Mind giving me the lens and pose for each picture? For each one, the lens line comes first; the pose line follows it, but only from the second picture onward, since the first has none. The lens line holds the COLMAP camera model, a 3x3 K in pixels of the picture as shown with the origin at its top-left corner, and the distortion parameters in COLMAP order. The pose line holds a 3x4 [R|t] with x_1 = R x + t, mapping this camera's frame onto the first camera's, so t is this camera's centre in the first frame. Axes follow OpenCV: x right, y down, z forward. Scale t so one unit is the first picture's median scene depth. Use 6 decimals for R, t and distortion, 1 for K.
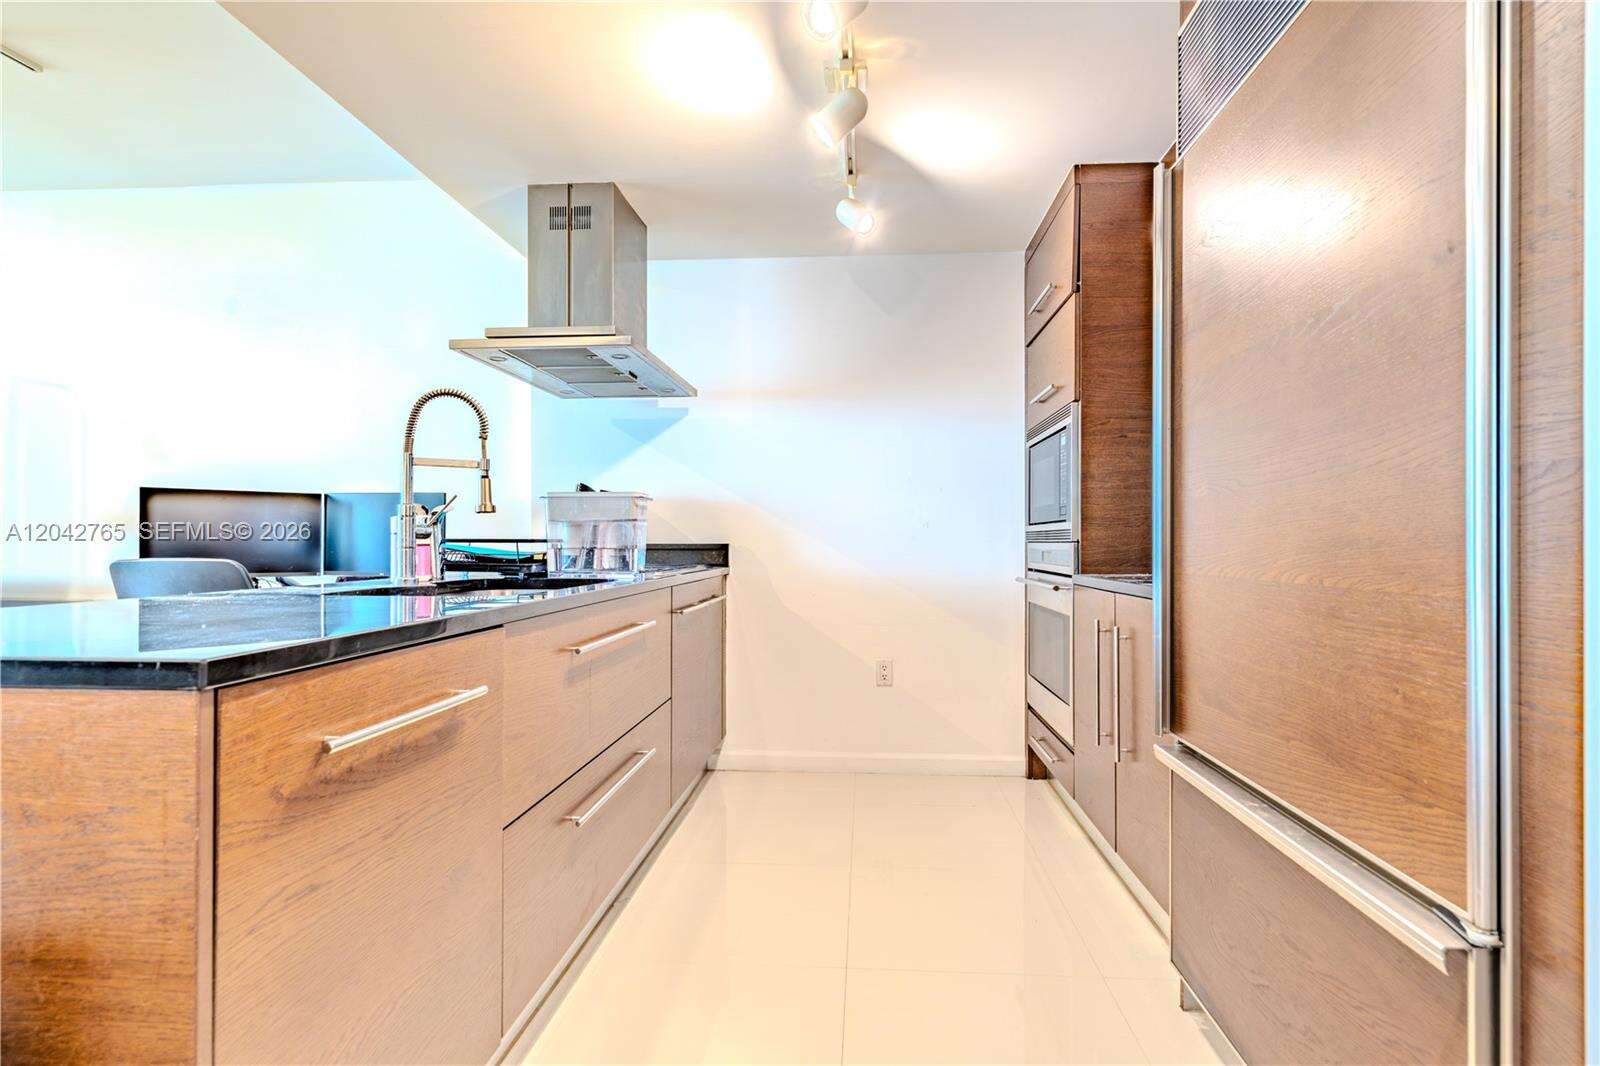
lens RADIAL K [[777.5, 0, 800.0], [0, 777.5, 533.0], [0, 0, 1]] dist [-0.061724, 0.000061]
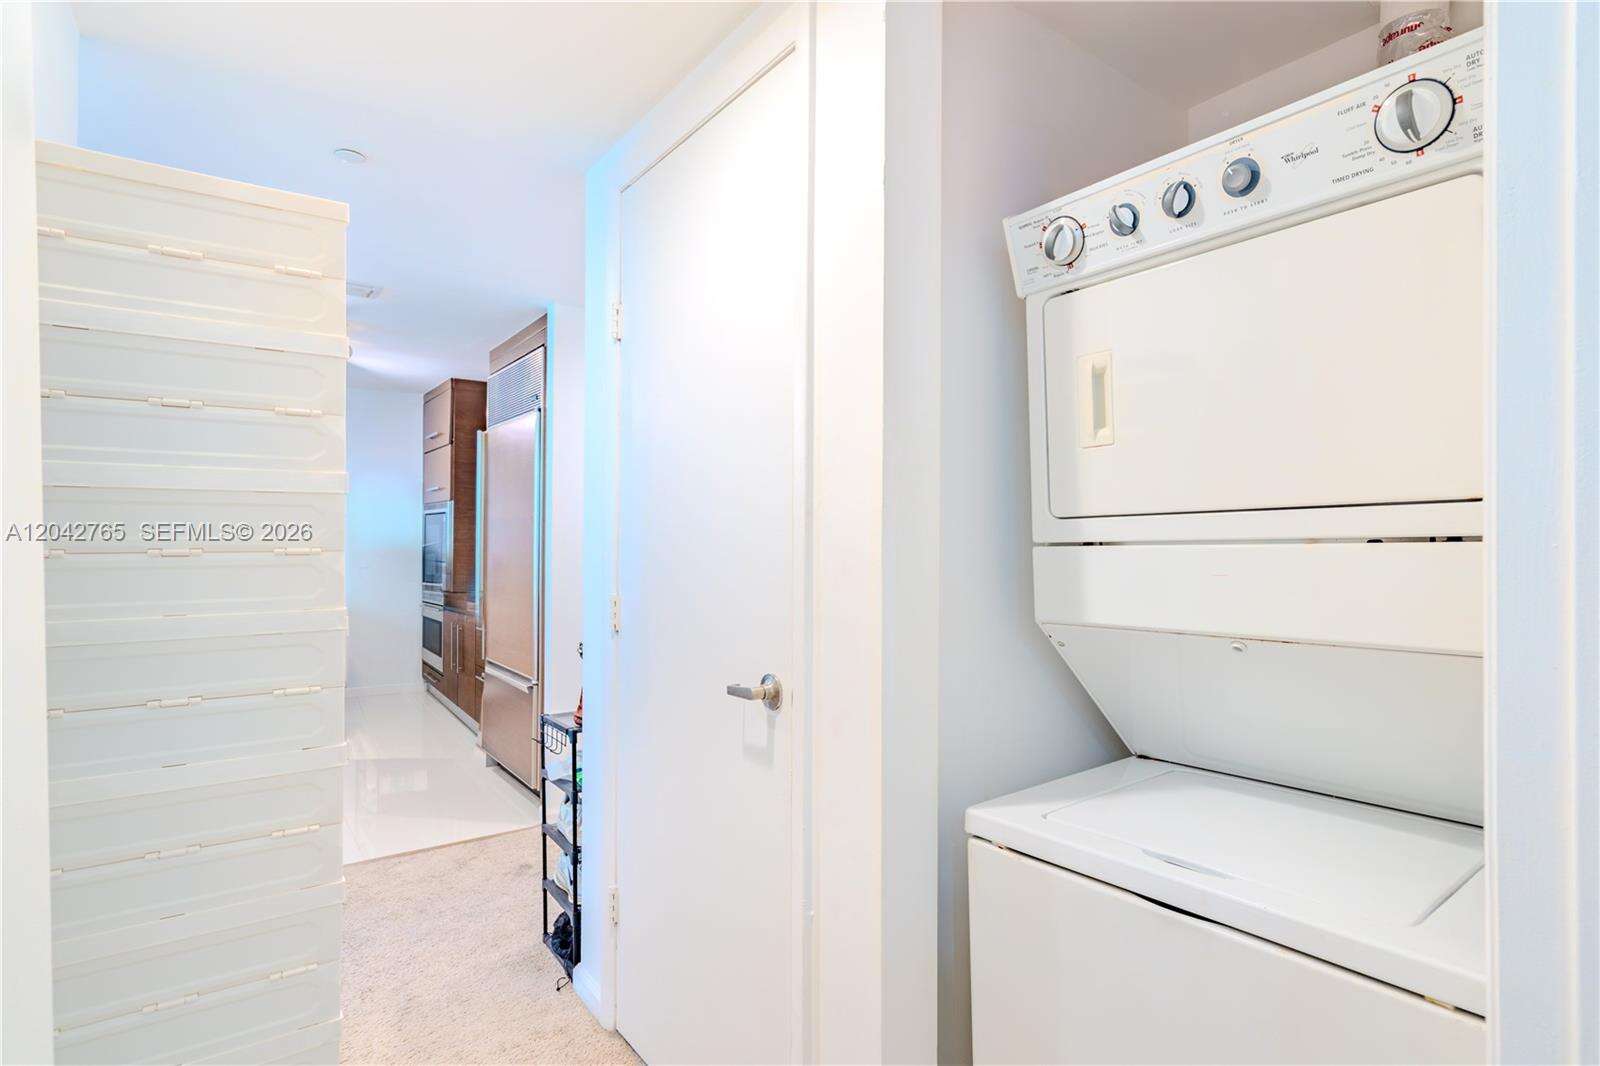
lens RADIAL K [[777.5, 0, 800.0], [0, 777.5, 533.0], [0, 0, 1]] dist [-0.061724, 0.000061]
pose [[0.734666, 0.002968, 0.678423, -0.287416], [0.002721, 0.999969, -0.007322, -0.085232], [-0.678424, 0.007225, 0.734635, -0.966174]]
